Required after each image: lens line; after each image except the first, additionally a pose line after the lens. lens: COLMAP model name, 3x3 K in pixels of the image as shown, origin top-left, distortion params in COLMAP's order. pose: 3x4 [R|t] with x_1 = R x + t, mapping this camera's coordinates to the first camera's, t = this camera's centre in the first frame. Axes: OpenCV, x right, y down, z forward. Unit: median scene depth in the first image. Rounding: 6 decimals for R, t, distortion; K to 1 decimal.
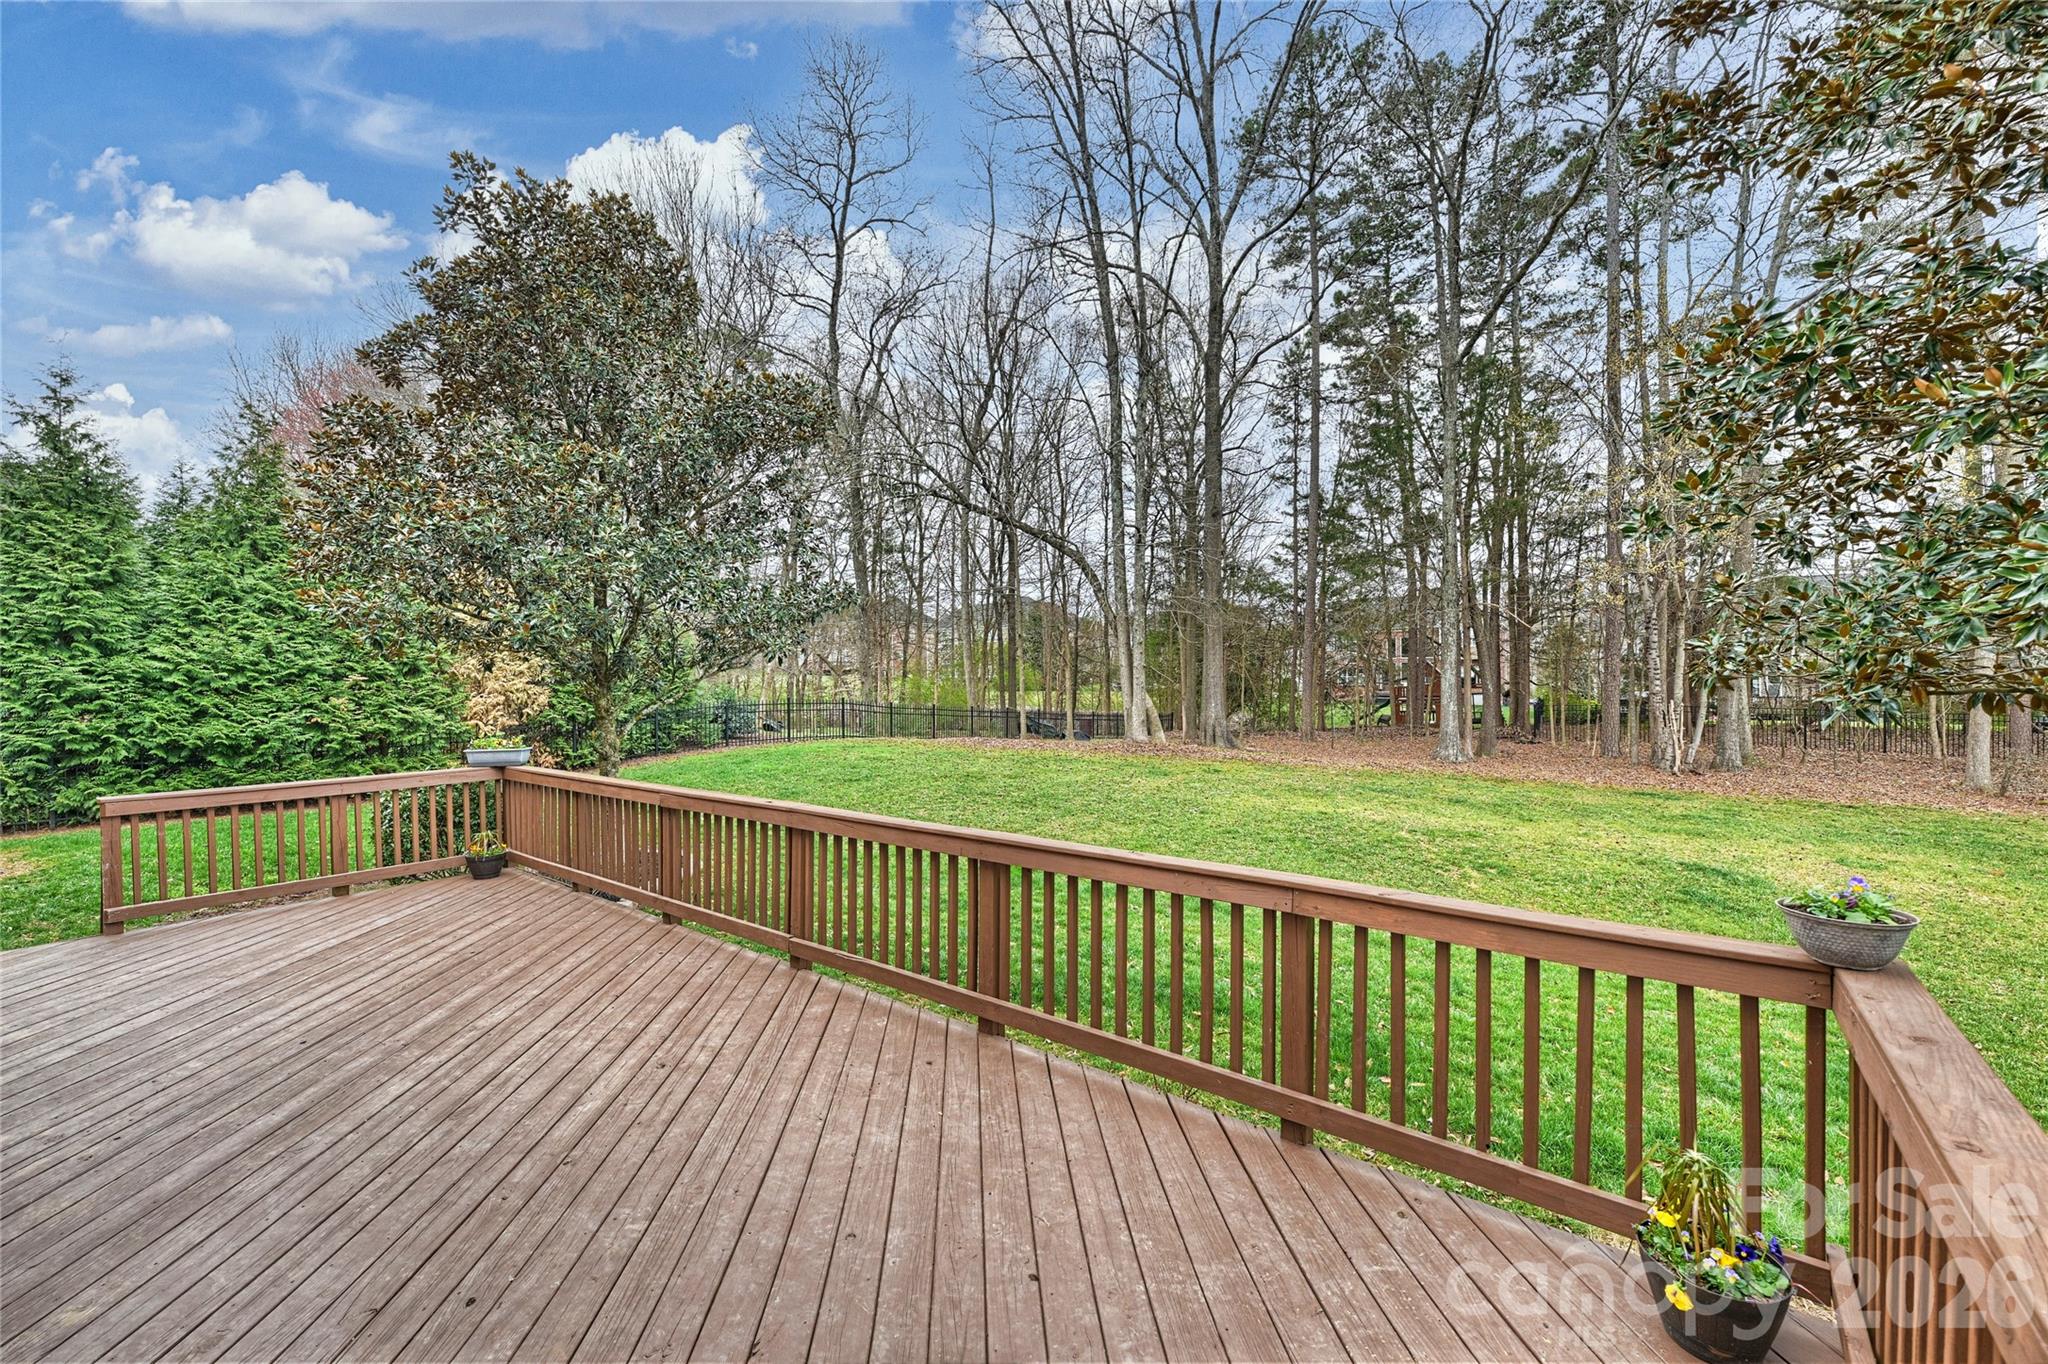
lens RADIAL K [[830.3, 0, 1023.4], [0, 830.3, 686.1], [0, 0, 1]] dist [-0.009084, 0.000144]
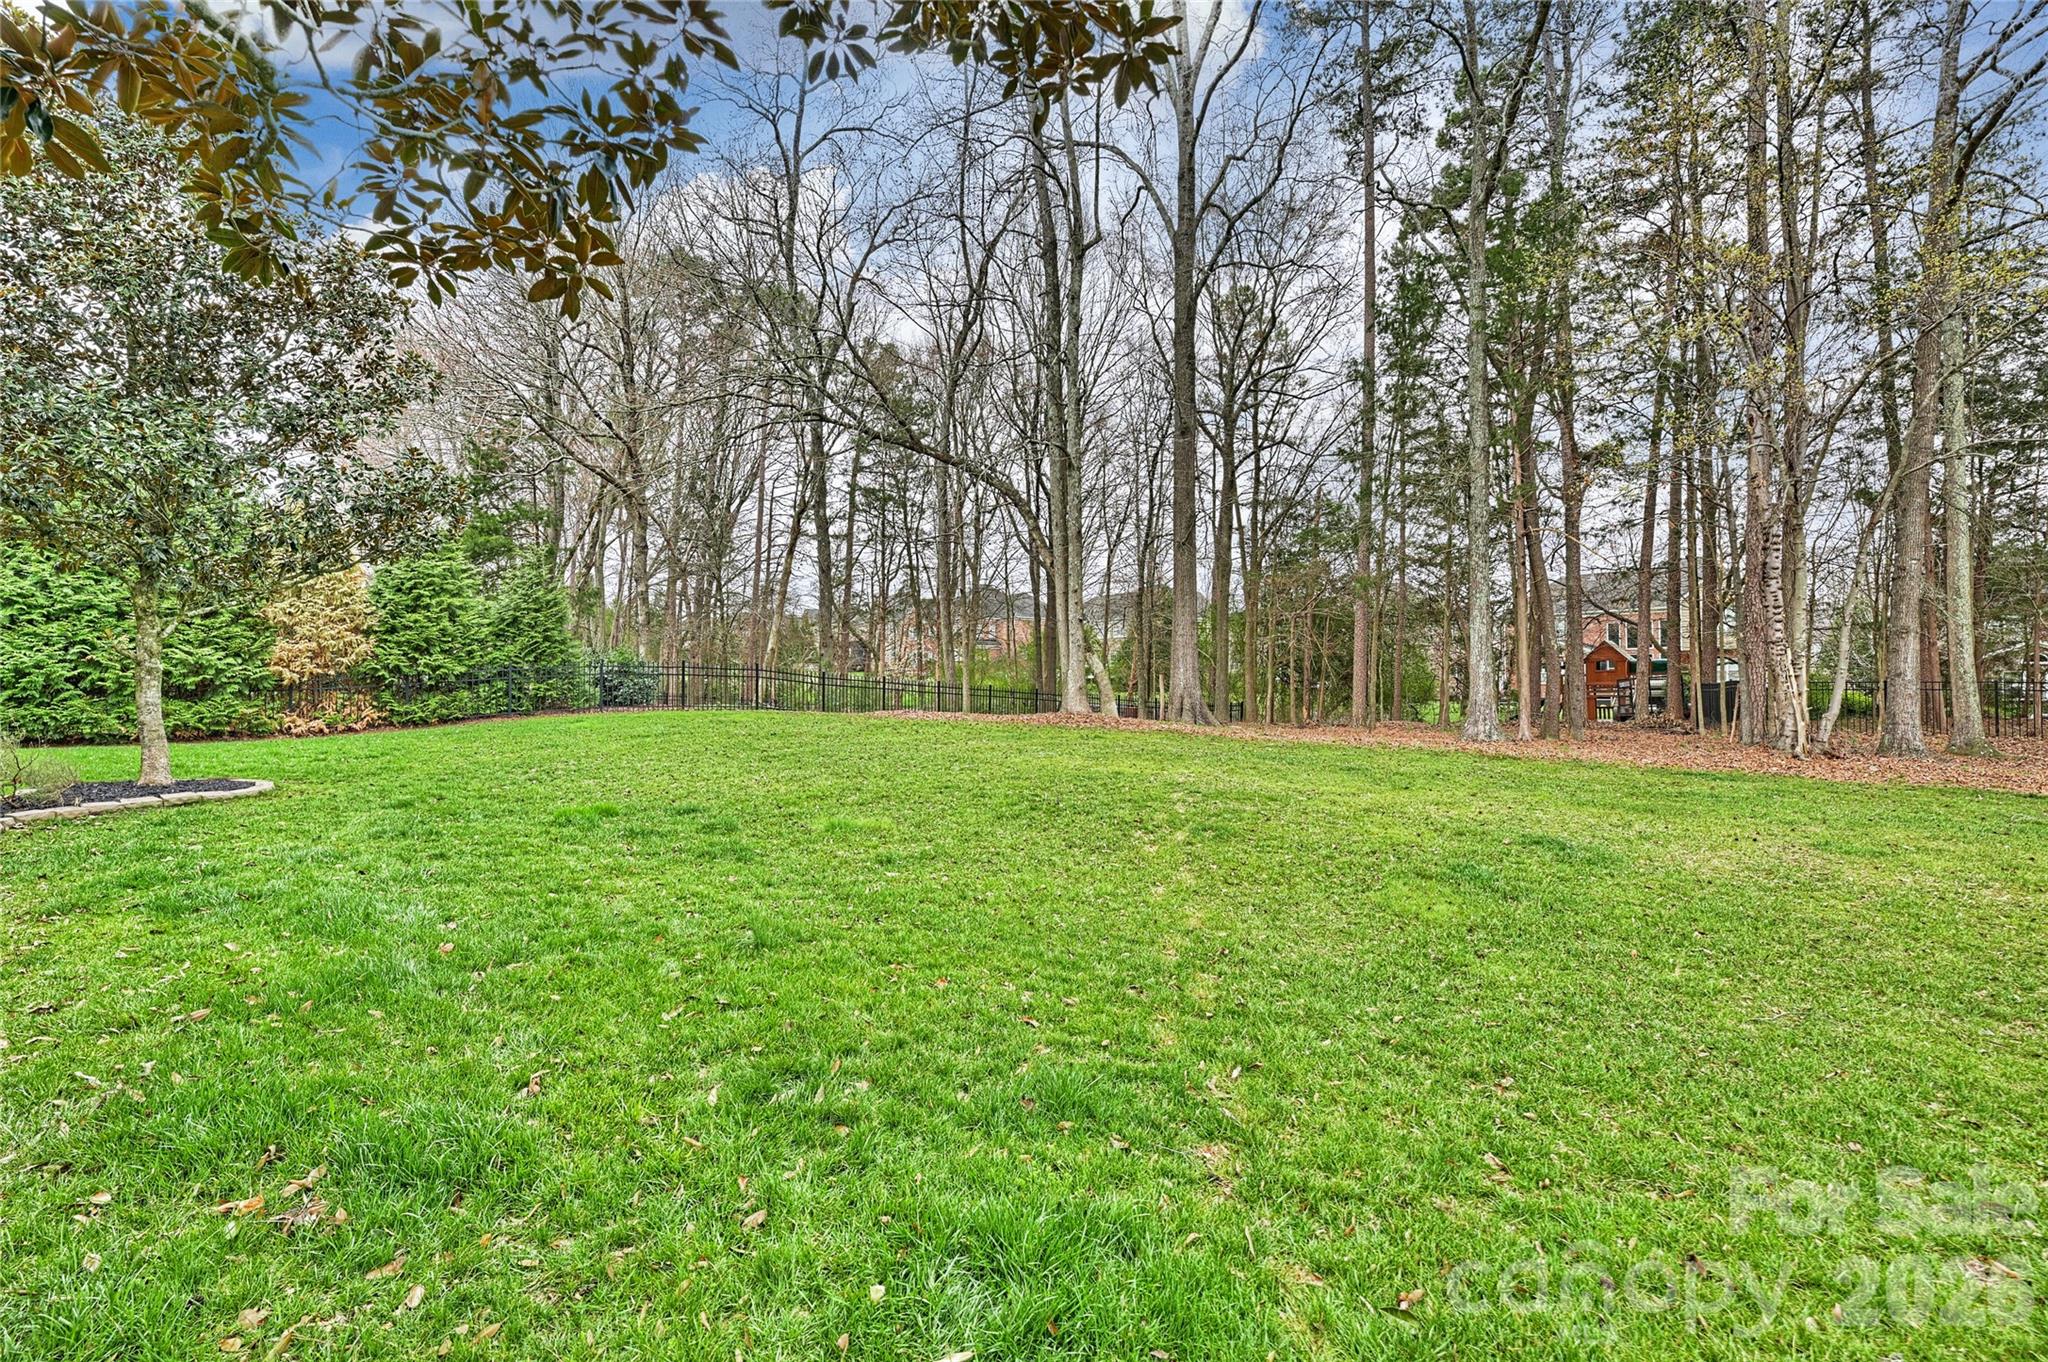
lens RADIAL K [[935.3, 0, 1025.1], [0, 935.3, 674.6], [0, 0, 1]] dist [-0.003503, -0.000295]
pose [[0.975723, -0.000009, -0.219007, 0.416425], [-0.005693, 0.999661, -0.025403, 0.074975], [0.218933, 0.026034, 0.975392, 0.149730]]
